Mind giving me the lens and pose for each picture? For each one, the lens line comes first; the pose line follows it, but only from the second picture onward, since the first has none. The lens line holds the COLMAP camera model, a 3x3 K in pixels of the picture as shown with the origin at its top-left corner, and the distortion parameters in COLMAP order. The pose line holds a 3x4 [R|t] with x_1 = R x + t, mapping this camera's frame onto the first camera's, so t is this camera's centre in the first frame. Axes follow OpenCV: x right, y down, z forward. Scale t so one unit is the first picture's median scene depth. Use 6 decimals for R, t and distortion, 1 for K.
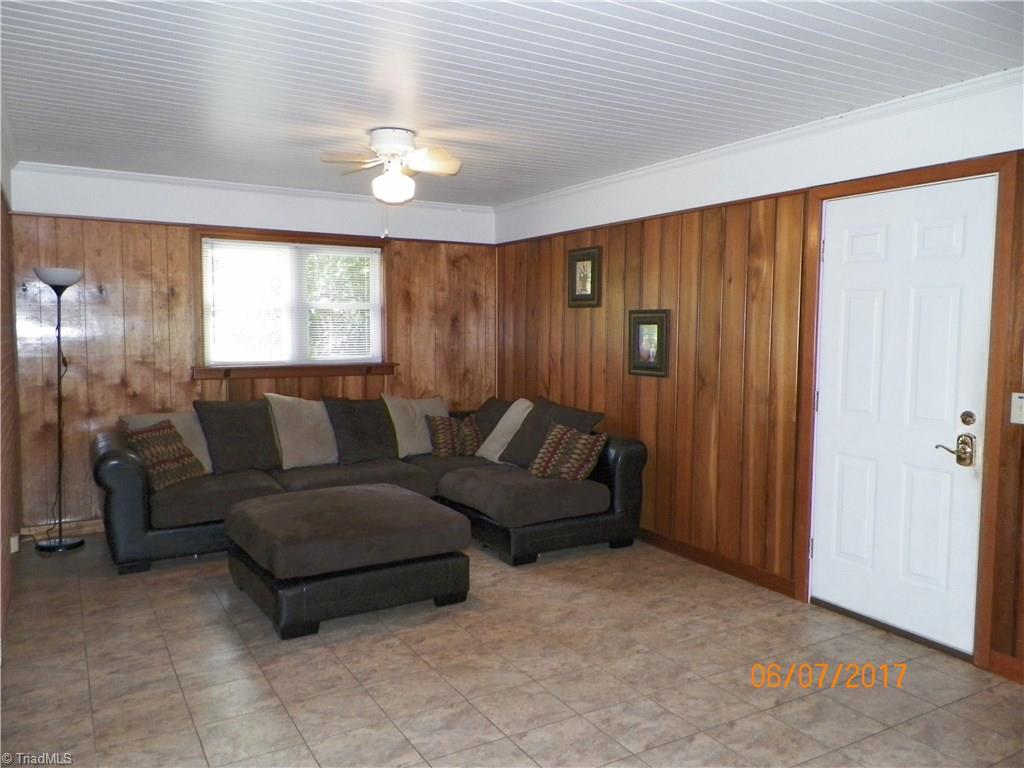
lens RADIAL K [[770.1, 0, 508.2], [0, 770.1, 384.0], [0, 0, 1]] dist [0.009896, -0.008659]
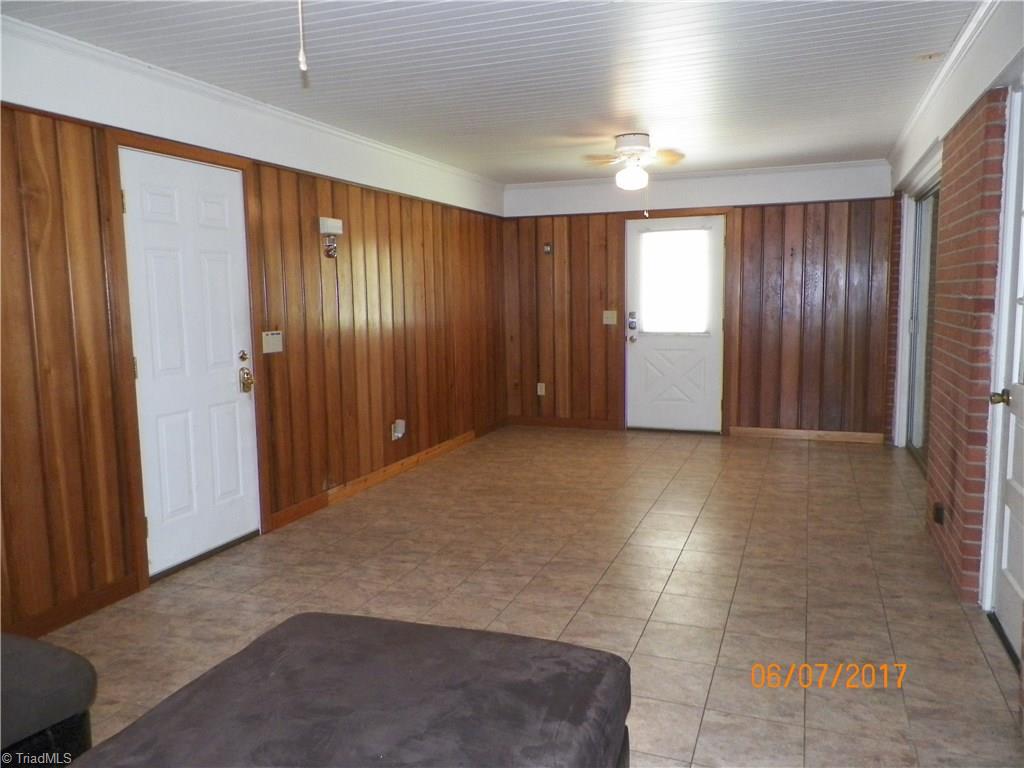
lens RADIAL K [[770.1, 0, 509.9], [0, 770.1, 382.9], [0, 0, 1]] dist [0.009896, -0.008659]
pose [[-0.625344, -0.093371, 0.774743, -0.675878], [0.065882, 0.982954, 0.171642, -0.101003], [-0.777563, 0.158377, -0.608533, 1.391524]]
